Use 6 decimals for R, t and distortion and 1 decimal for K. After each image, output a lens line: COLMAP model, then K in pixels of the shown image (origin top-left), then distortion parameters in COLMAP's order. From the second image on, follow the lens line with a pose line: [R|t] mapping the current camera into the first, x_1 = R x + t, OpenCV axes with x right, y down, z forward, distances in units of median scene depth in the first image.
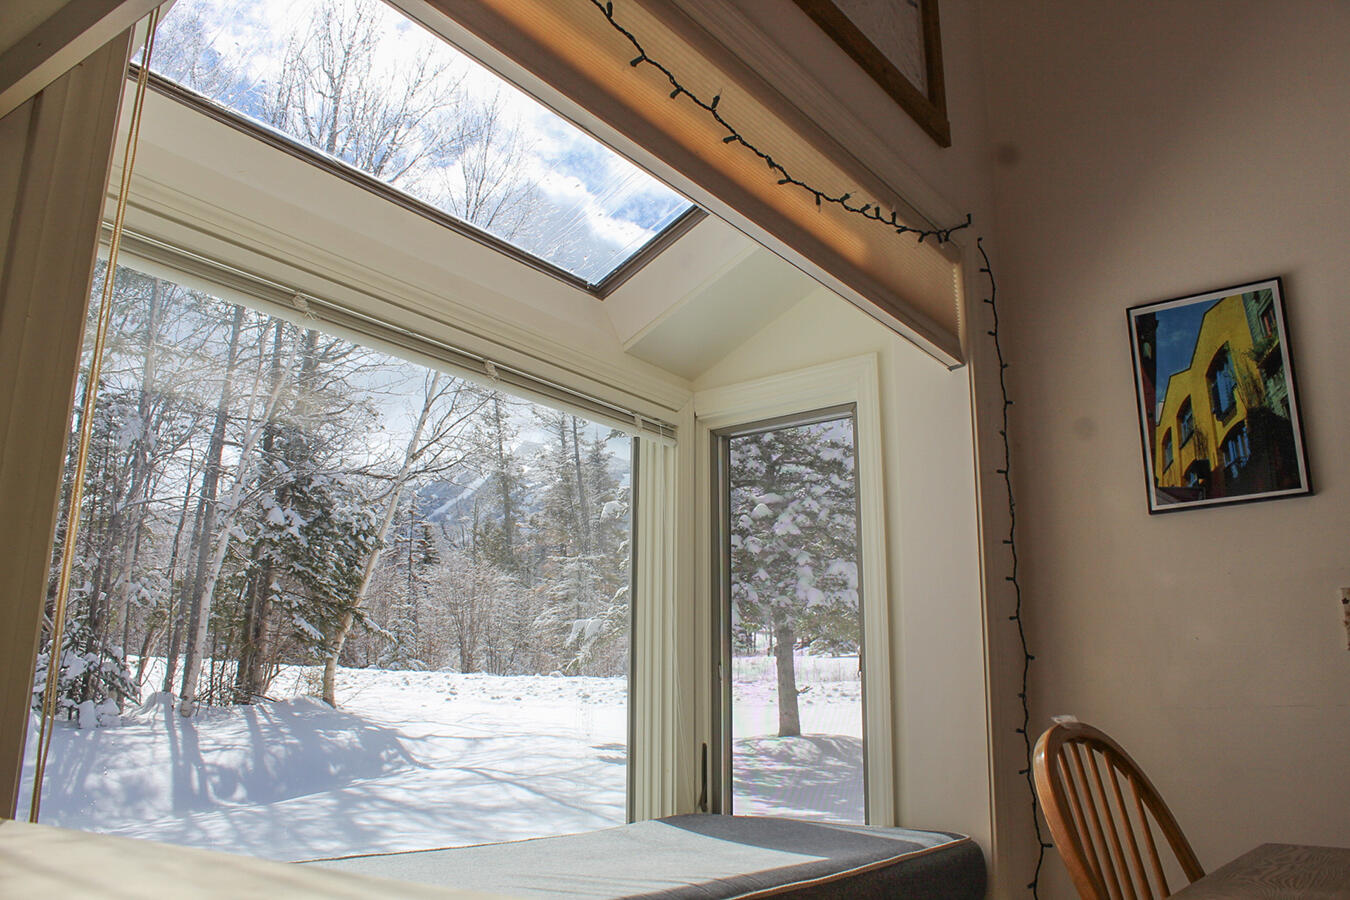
lens RADIAL K [[1105.3, 0, 663.8], [0, 1105.3, 452.6], [0, 0, 1]] dist [-0.155859, 0.112703]
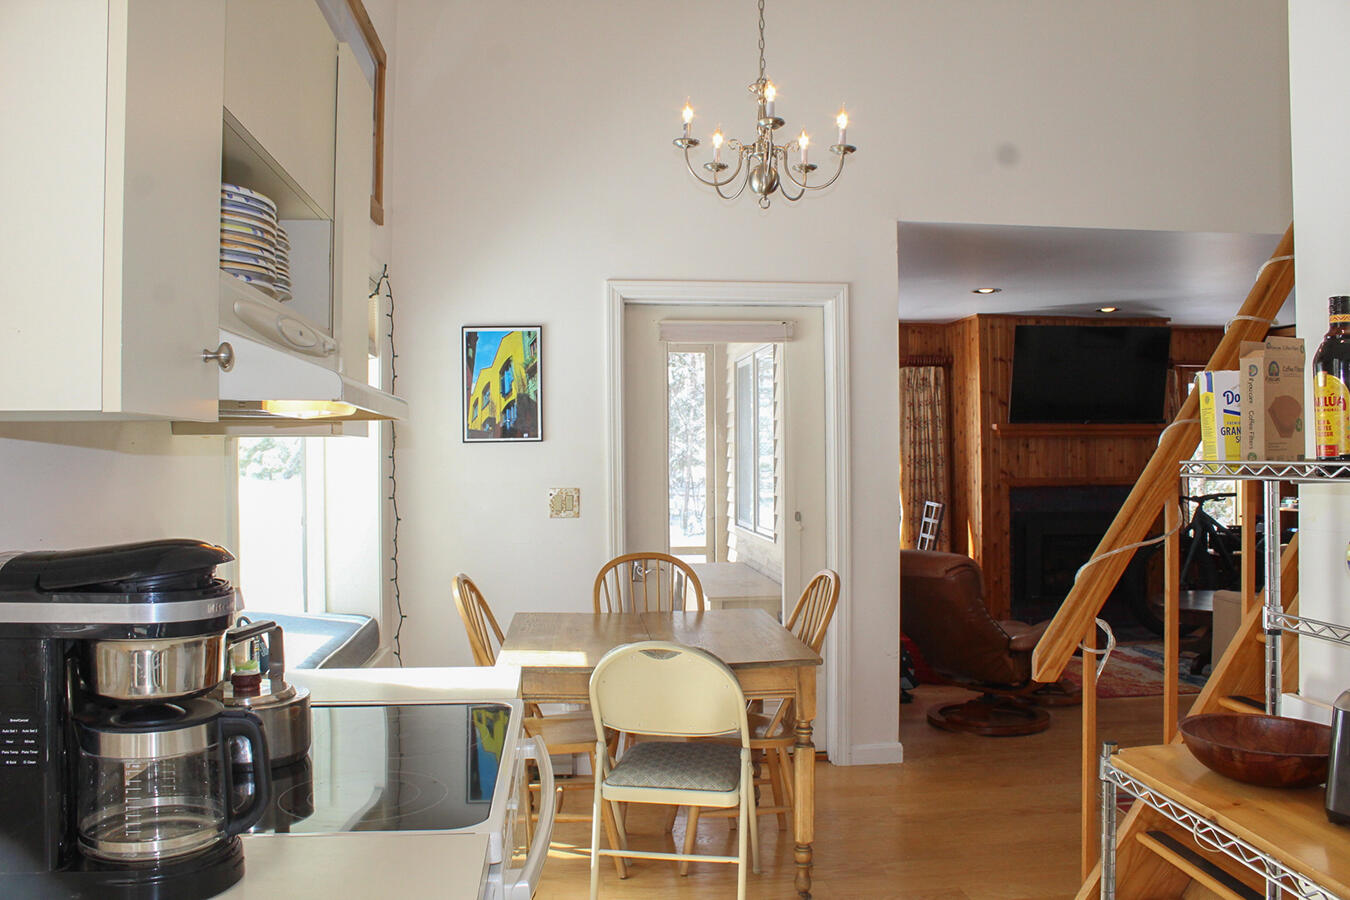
lens RADIAL K [[1105.3, 0, 663.8], [0, 1105.3, 452.6], [0, 0, 1]] dist [-0.155859, 0.112703]
pose [[0.743187, -0.009875, 0.669011, -0.495638], [-0.153401, 0.970742, 0.184738, -0.289677], [-0.651262, -0.239921, 0.719928, -0.533594]]
